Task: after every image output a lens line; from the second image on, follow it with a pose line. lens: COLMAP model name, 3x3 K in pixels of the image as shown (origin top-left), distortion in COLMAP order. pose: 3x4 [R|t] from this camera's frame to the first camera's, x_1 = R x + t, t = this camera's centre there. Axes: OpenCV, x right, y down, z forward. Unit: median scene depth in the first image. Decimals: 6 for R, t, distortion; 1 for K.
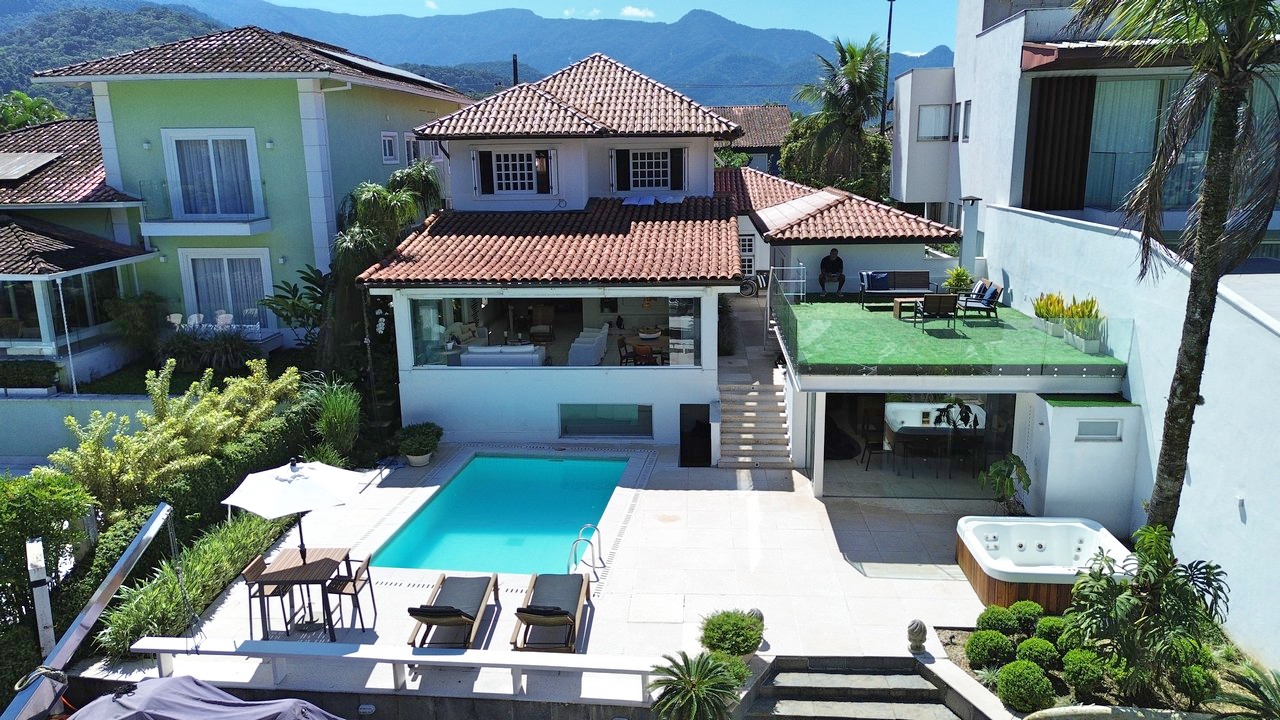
lens RADIAL K [[897.9, 0, 640.0], [0, 897.9, 360.0], [0, 0, 1]] dist [0.092792, -0.098853]
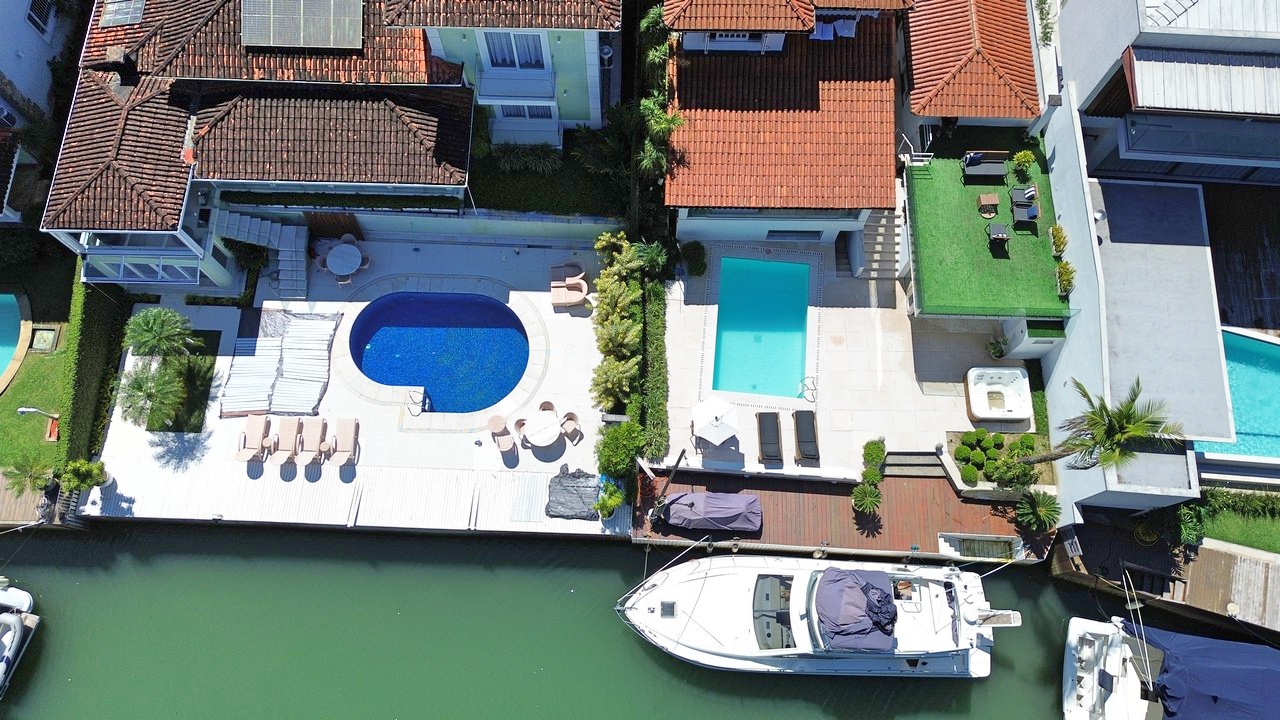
lens RADIAL K [[897.9, 0, 640.0], [0, 897.9, 360.0], [0, 0, 1]] dist [0.092792, -0.098853]
pose [[0.997967, -0.043875, 0.046227, -0.456441], [-0.016217, 0.526629, 0.849941, -1.369267], [-0.061636, -0.848962, 0.524847, -0.113645]]
